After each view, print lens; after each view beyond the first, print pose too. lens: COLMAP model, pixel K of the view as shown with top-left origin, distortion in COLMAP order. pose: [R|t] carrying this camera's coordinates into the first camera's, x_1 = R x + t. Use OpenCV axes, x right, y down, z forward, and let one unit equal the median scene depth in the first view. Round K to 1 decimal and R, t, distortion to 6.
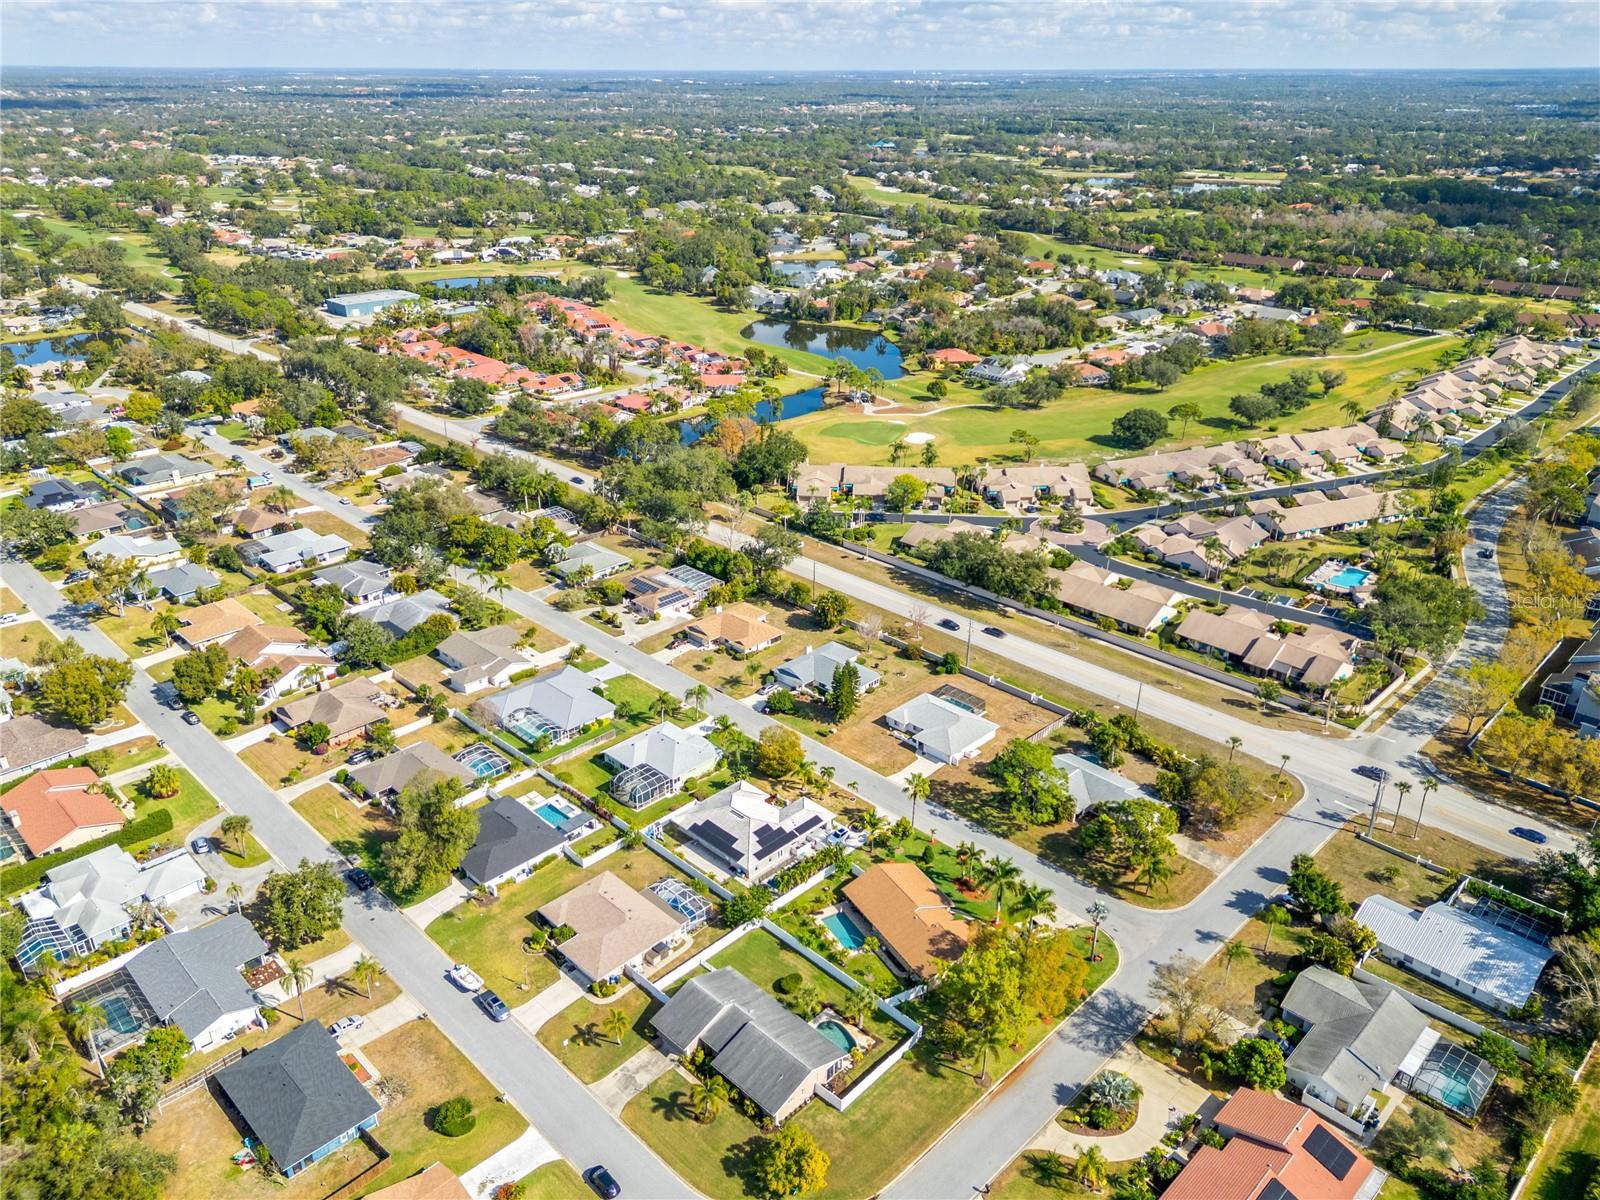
lens RADIAL K [[1151.6, 0, 800.0], [0, 1151.6, 600.0], [0, 0, 1]] dist [0.112820, -0.141050]
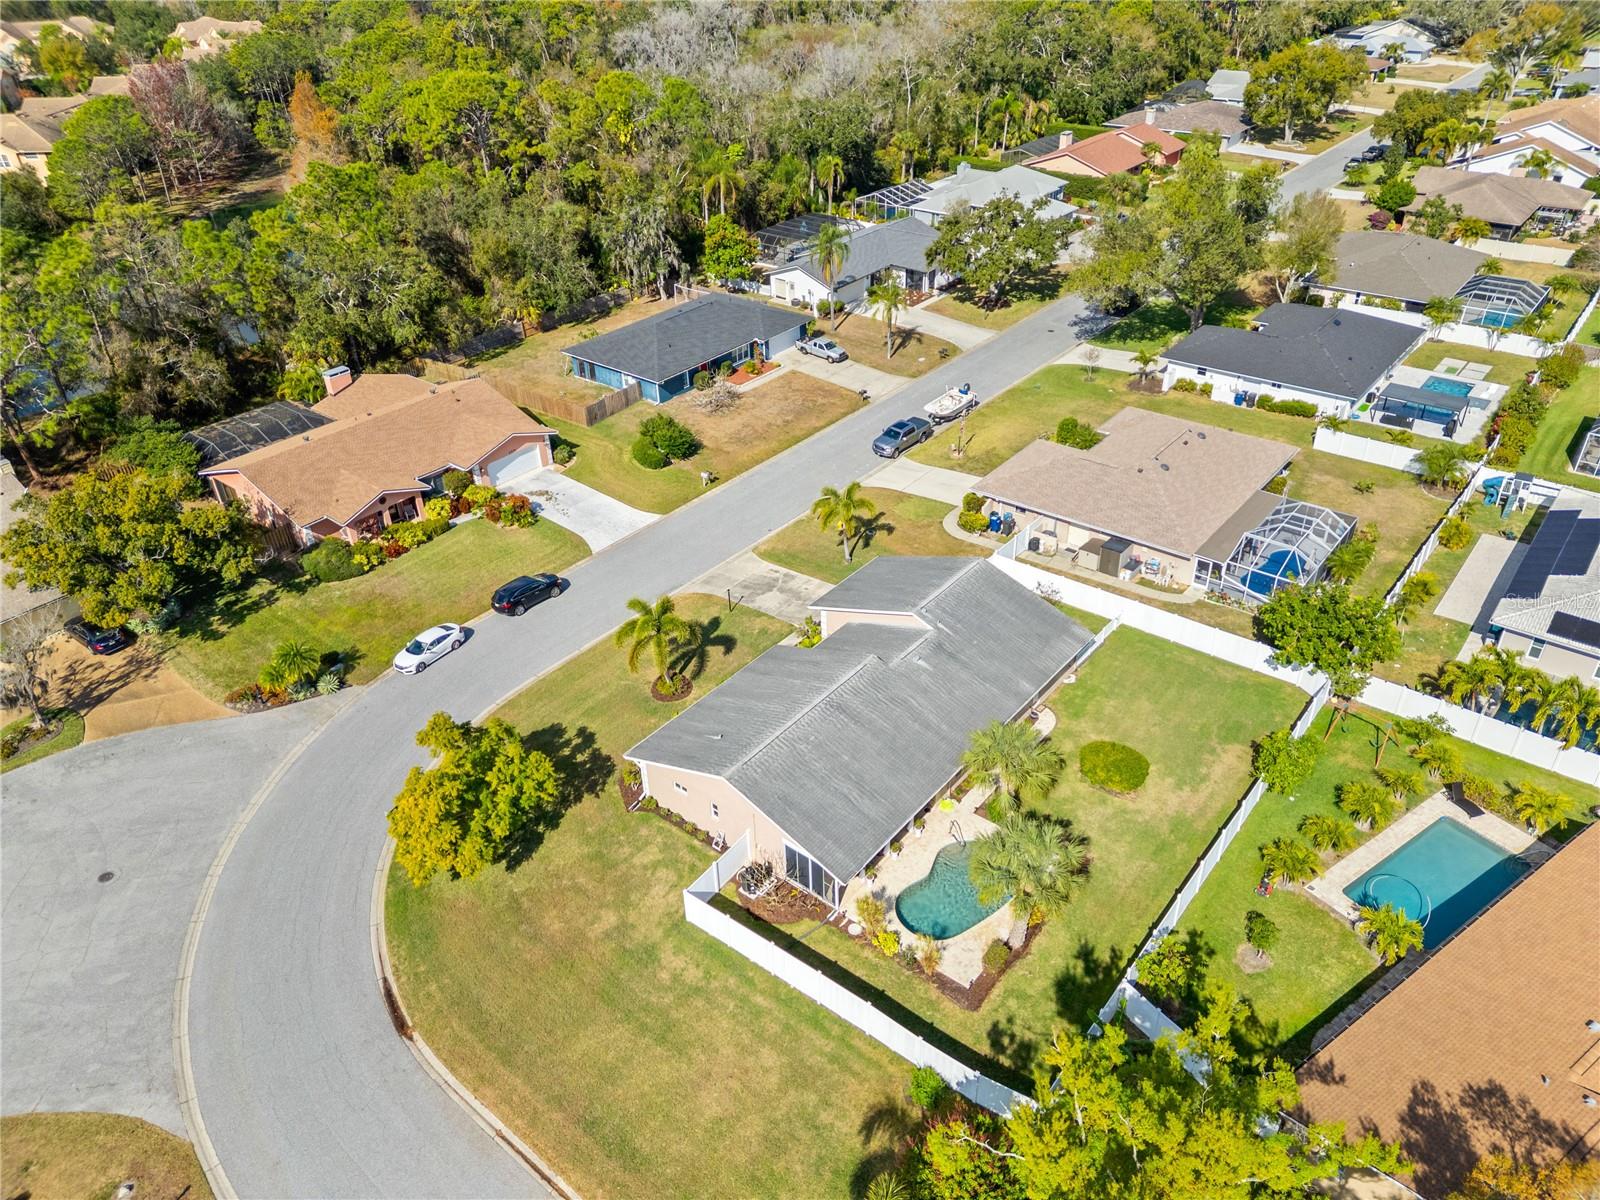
lens RADIAL K [[1117.4, 0, 800.0], [0, 1117.4, 600.0], [0, 0, 1]] dist [0.110150, -0.122959]
pose [[0.101530, 0.540317, -0.835314, 0.139610], [-0.393669, 0.792936, 0.465055, 0.100105], [0.913628, 0.281620, 0.293213, 0.471947]]
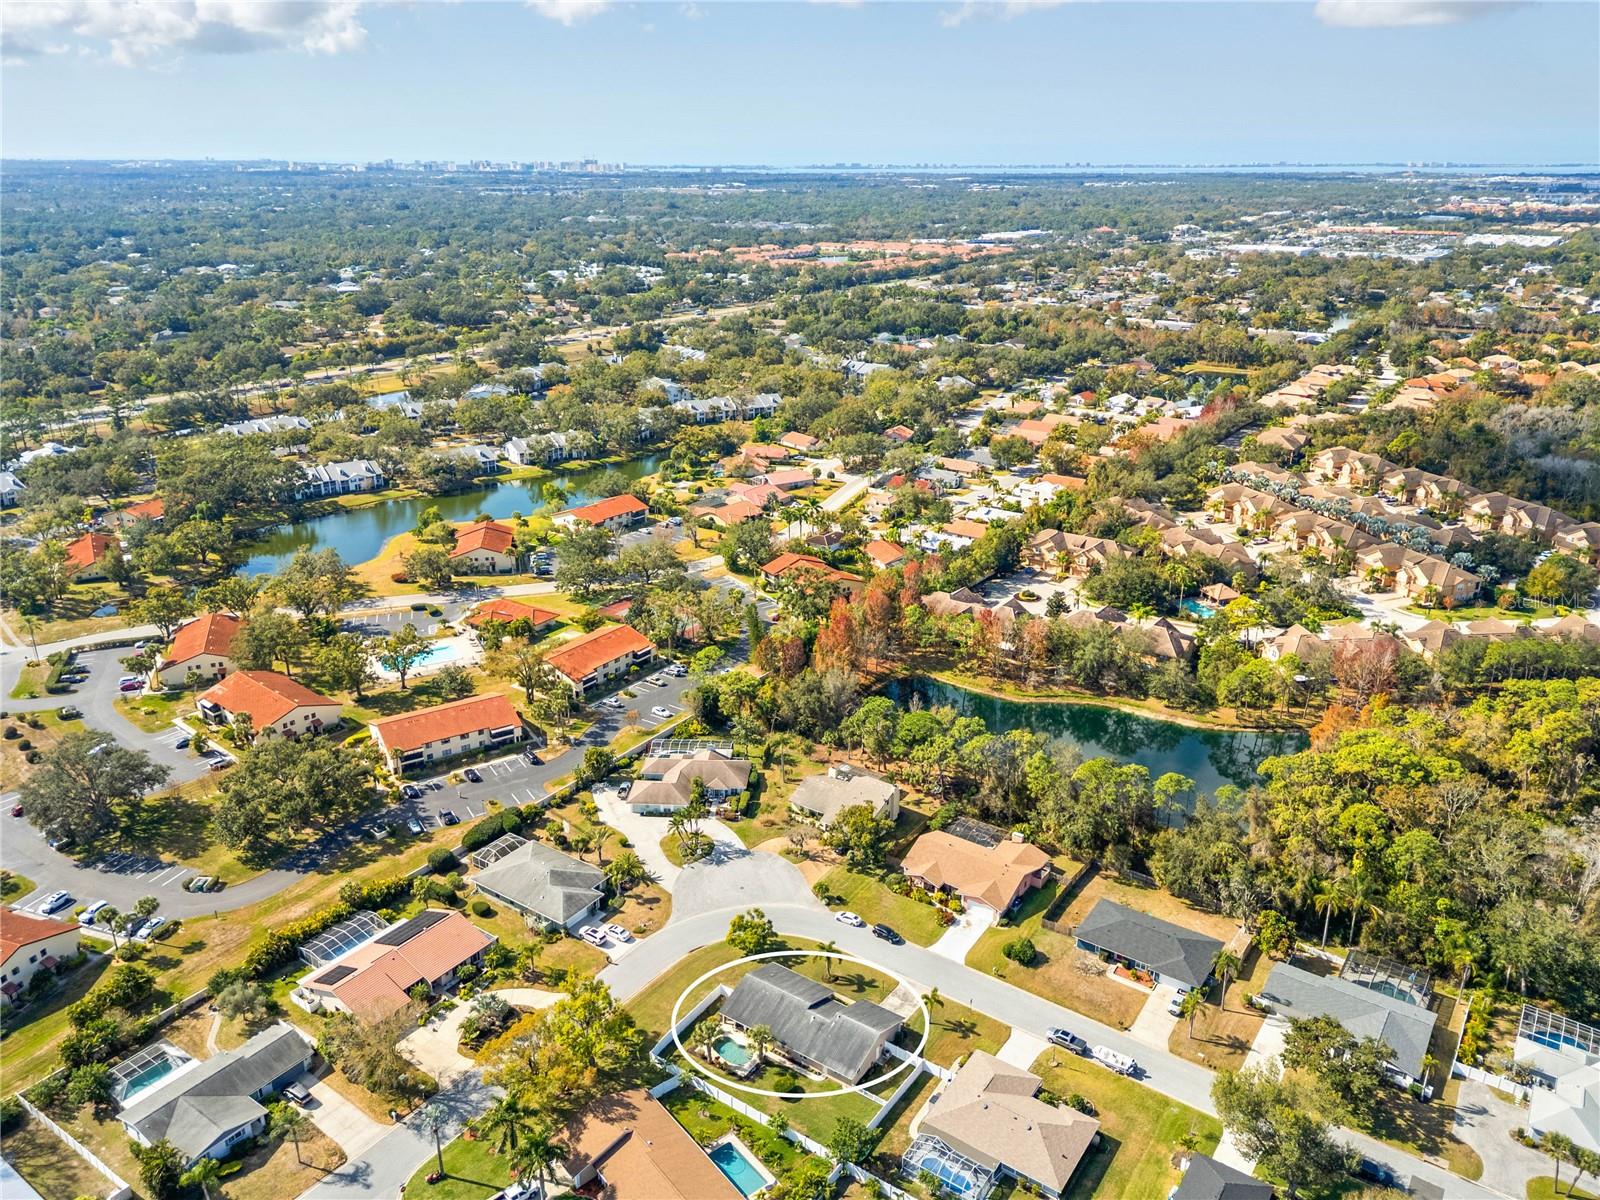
lens RADIAL K [[1151.6, 0, 800.0], [0, 1151.6, 600.0], [0, 0, 1]] dist [0.112820, -0.141050]
pose [[-0.985945, 0.055987, -0.157408, 0.063806], [-0.071493, 0.710166, 0.700395, -0.365212], [0.150999, 0.701805, -0.696182, 0.816222]]
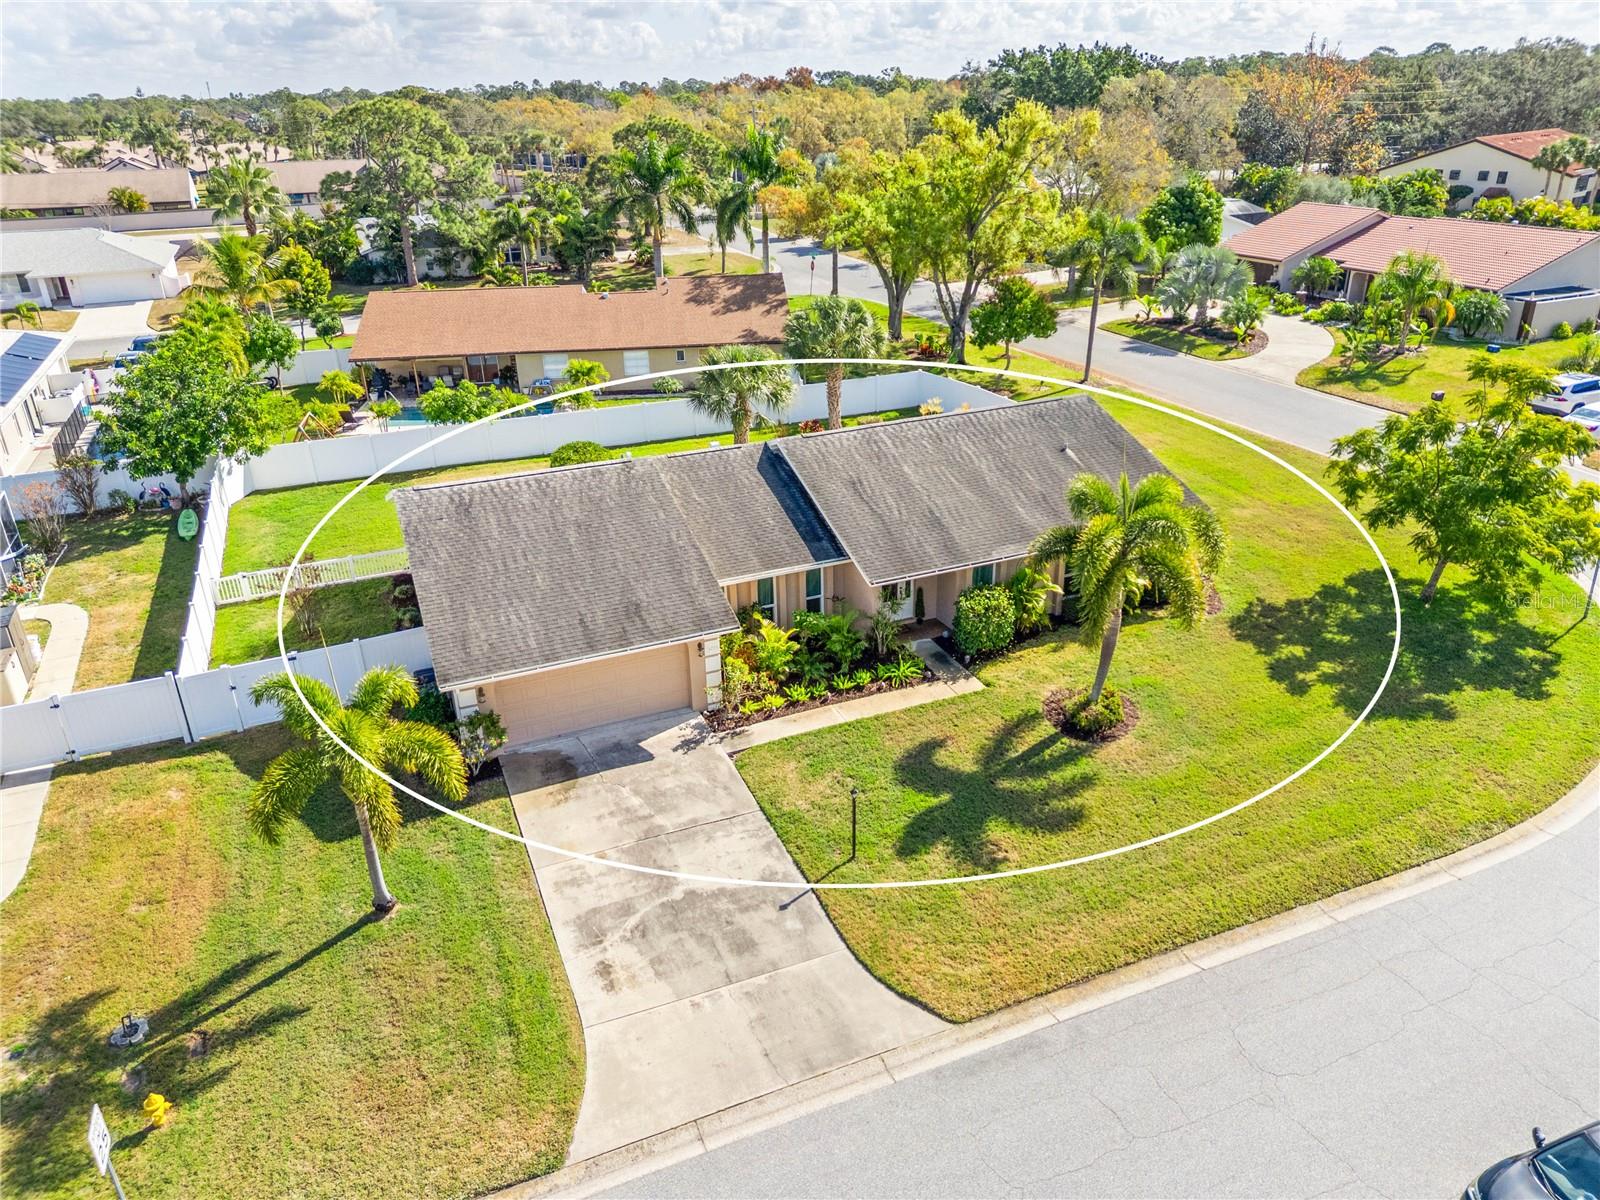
lens RADIAL K [[1117.4, 0, 800.0], [0, 1117.4, 600.0], [0, 0, 1]] dist [0.110150, -0.122959]
pose [[0.378760, -0.395116, 0.836913, -0.133941], [0.398889, 0.885679, 0.237615, 0.184889], [-0.835122, 0.243836, 0.493067, 0.488281]]
